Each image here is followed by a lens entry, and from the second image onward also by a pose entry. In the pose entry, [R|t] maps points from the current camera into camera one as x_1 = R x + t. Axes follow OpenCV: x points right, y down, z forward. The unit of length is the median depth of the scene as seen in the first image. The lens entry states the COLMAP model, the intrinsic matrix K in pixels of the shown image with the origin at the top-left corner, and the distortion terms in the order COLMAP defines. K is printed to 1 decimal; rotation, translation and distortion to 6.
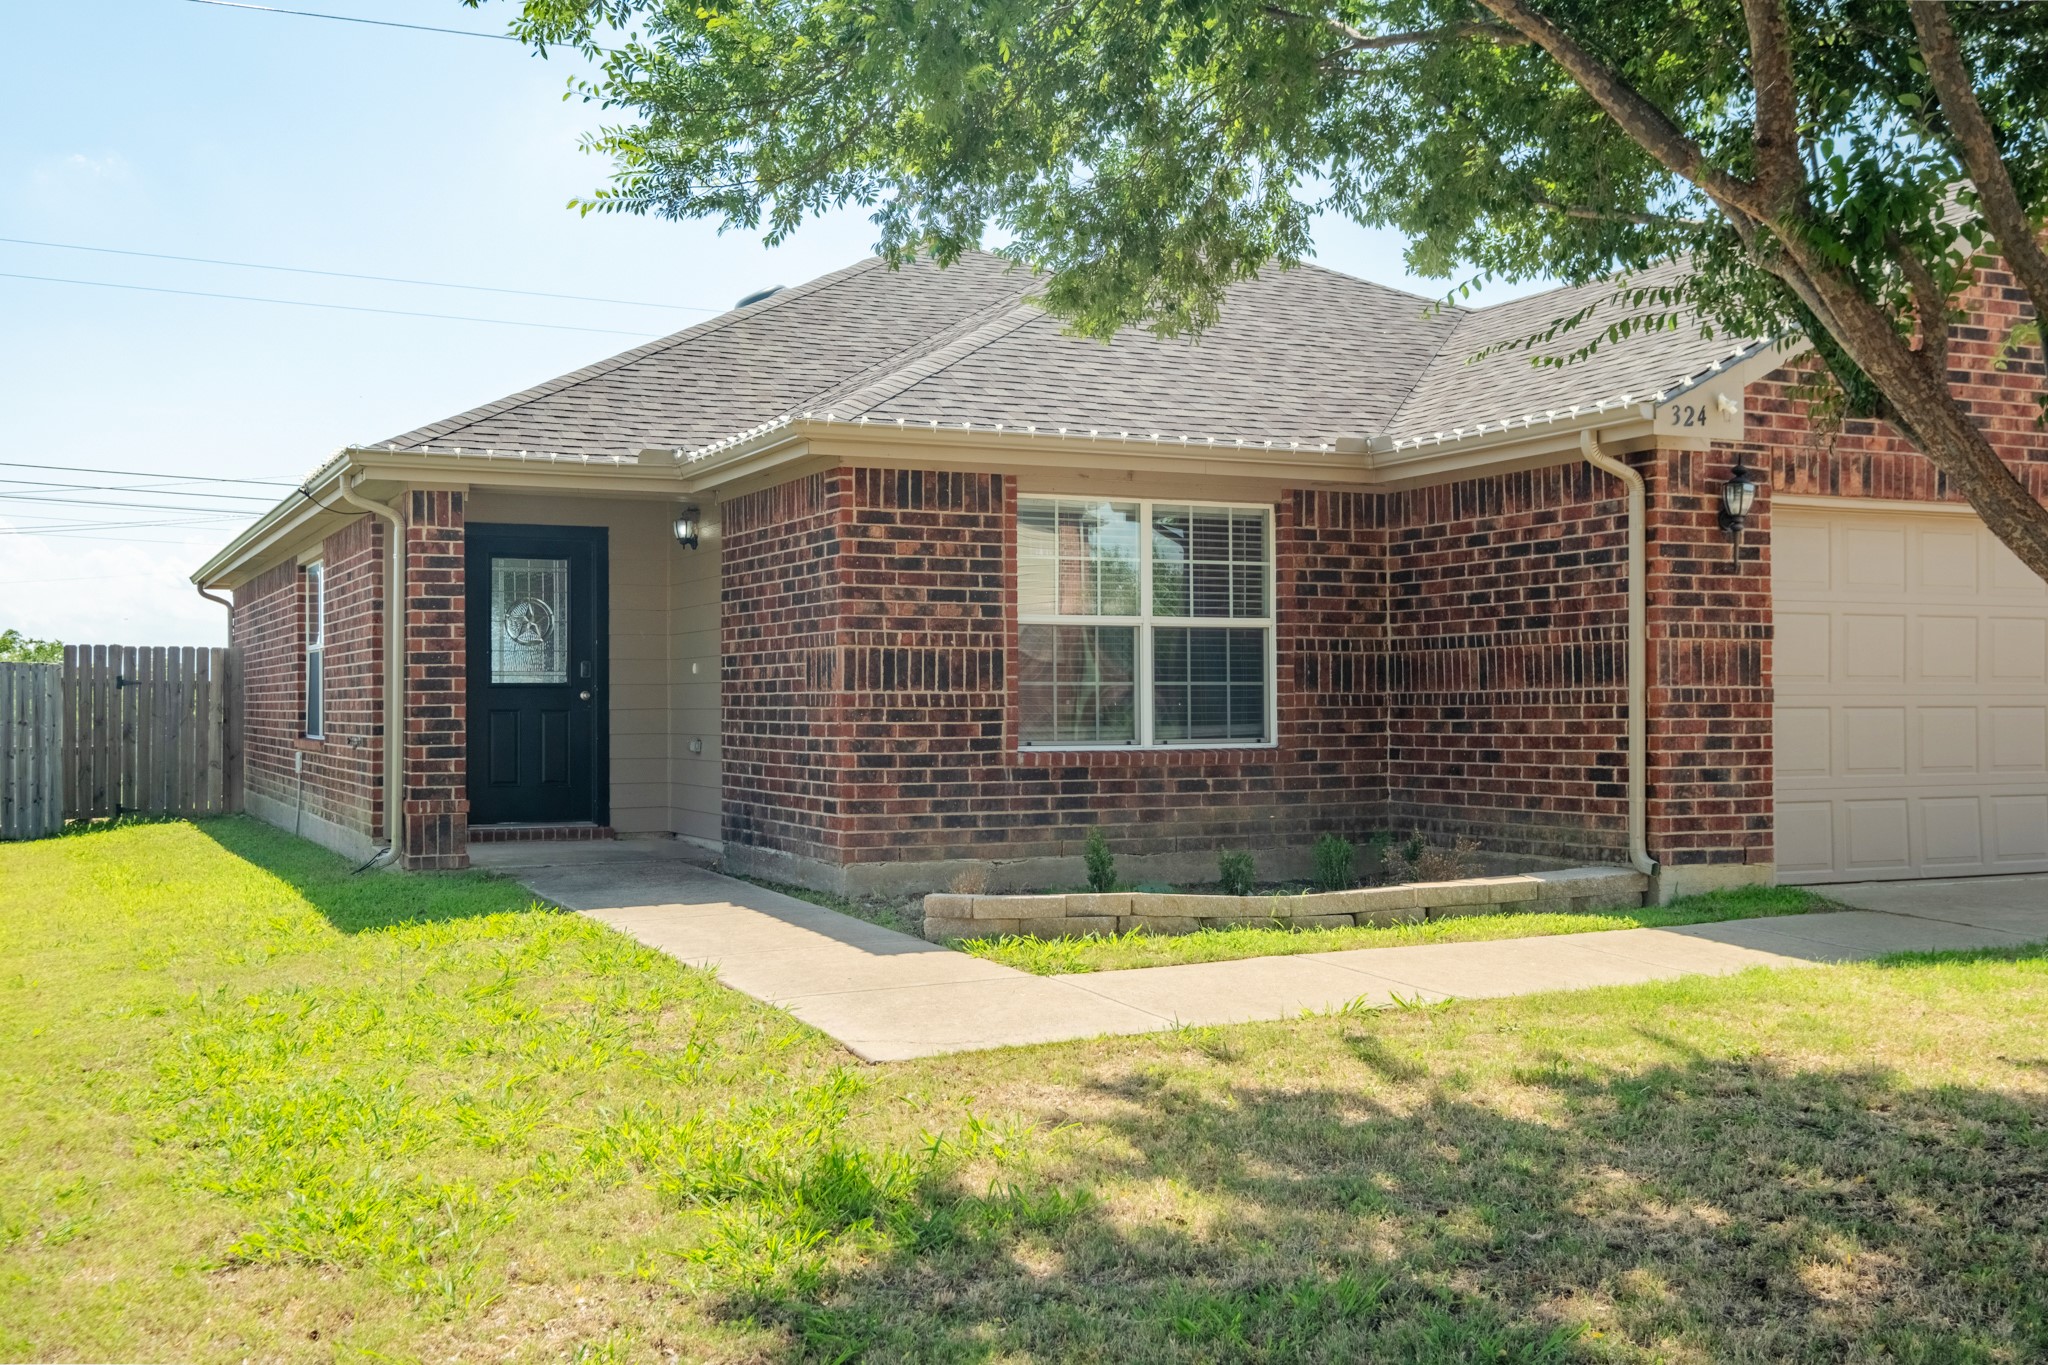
lens RADIAL K [[2105.6, 0, 1021.2], [0, 2105.6, 693.9], [0, 0, 1]] dist [-0.007976, 0.000000]
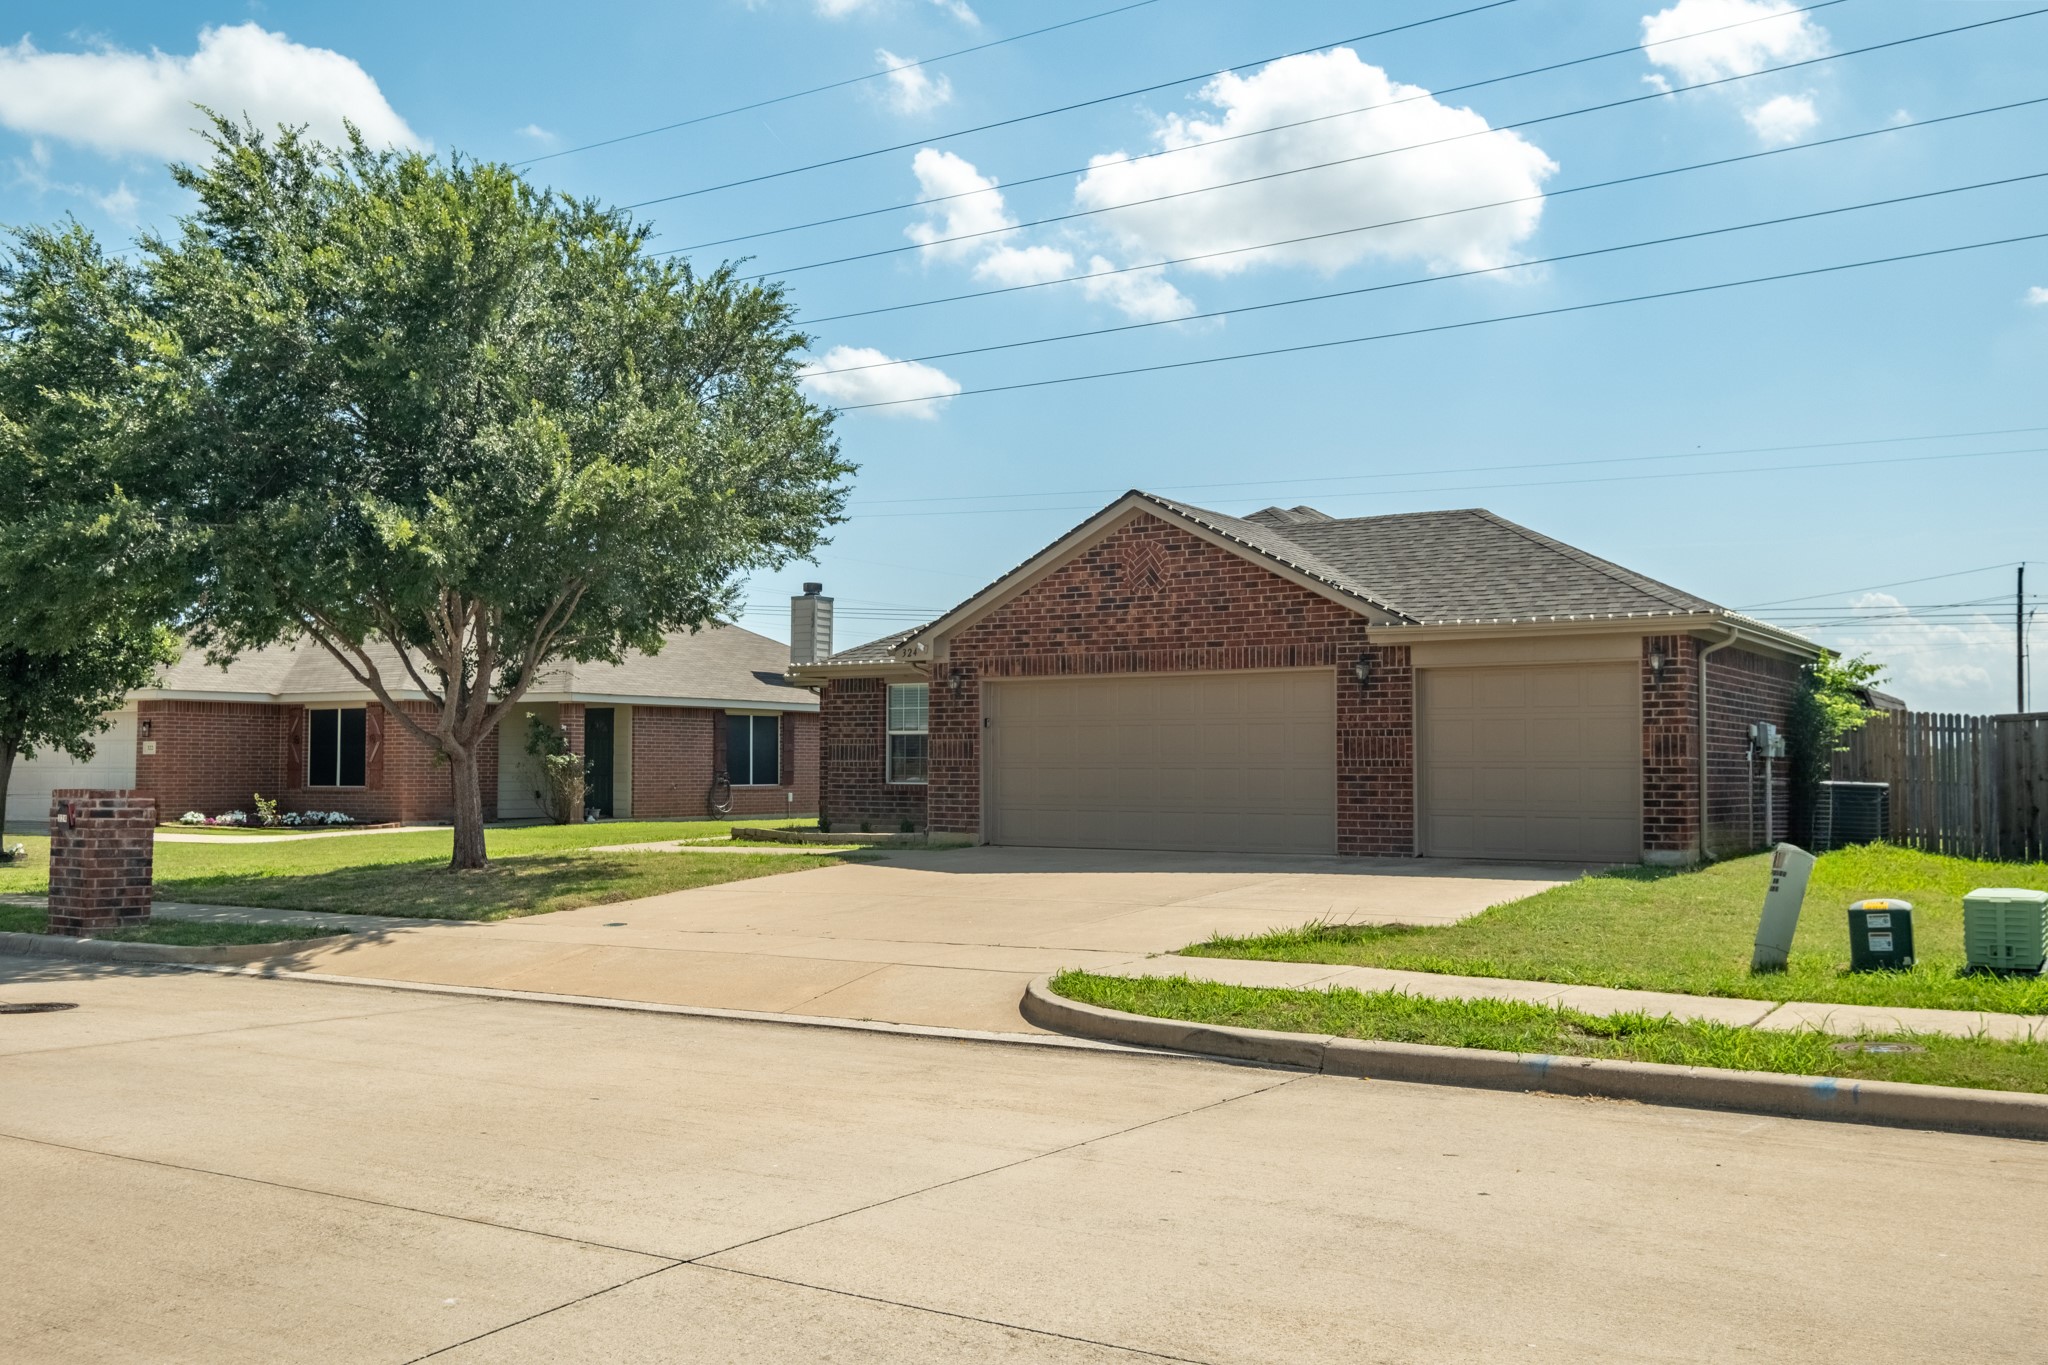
lens RADIAL K [[1815.3, 0, 1031.8], [0, 1815.3, 684.9], [0, 0, 1]] dist [0.003778, 0.001494]
pose [[0.525123, -0.034521, -0.850326, 2.024588], [0.000731, 0.999195, -0.040113, -0.004556], [0.851026, 0.020442, 0.524726, -0.022791]]
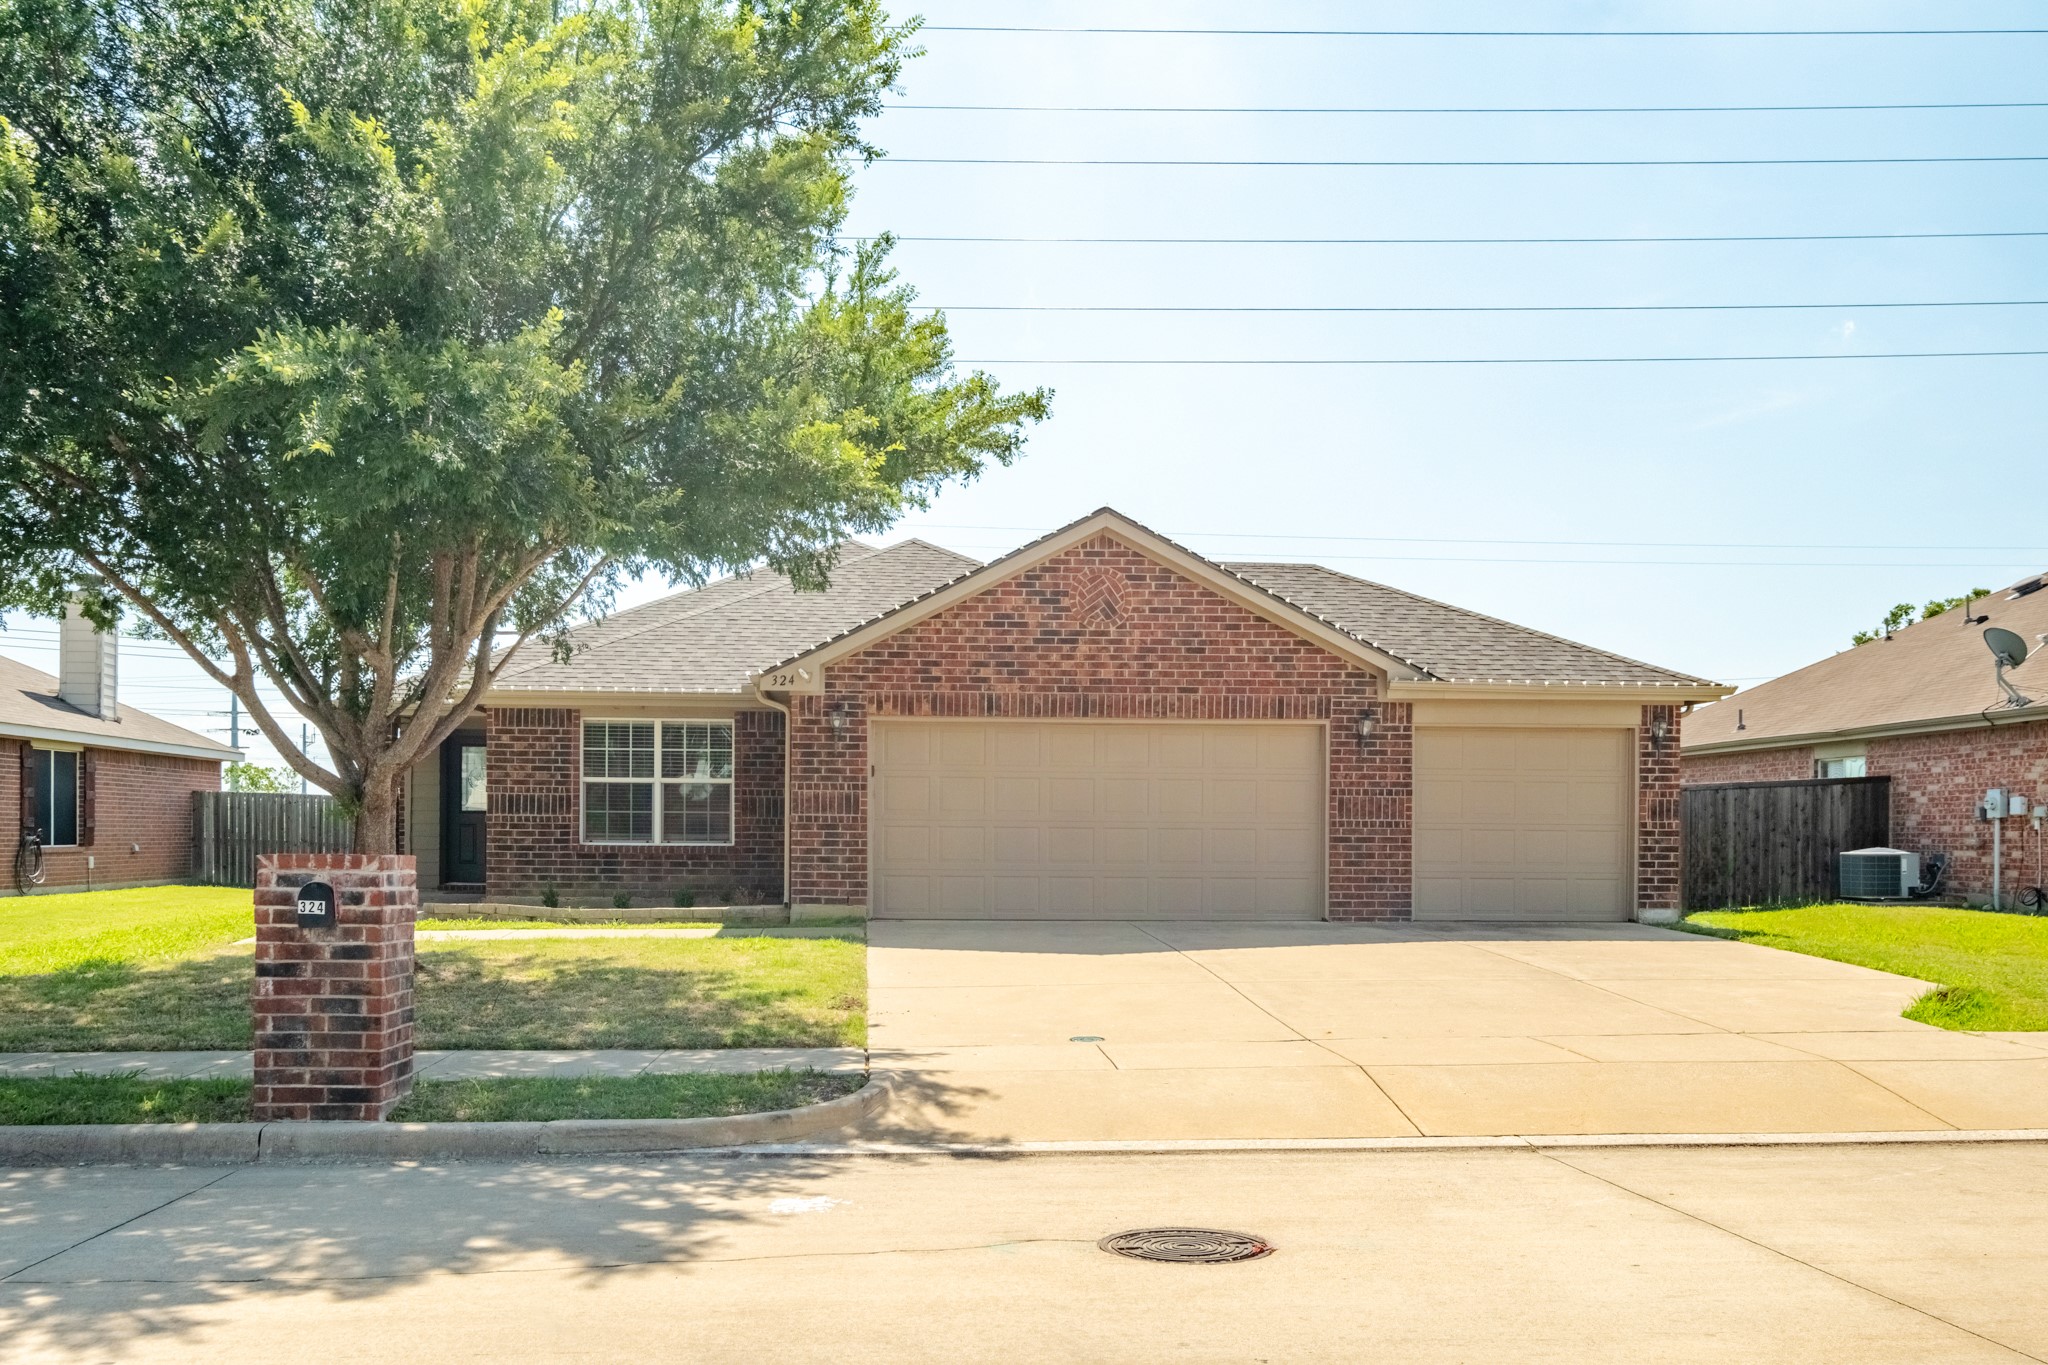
lens RADIAL K [[1839.7, 0, 997.0], [0, 1839.7, 835.5], [0, 0, 1]] dist [0.000563, -0.009865]
pose [[0.928499, 0.010887, -0.371176, 1.045297], [-0.009044, 0.999937, 0.006707, 0.002947], [0.371226, -0.002871, 0.928538, -0.507861]]
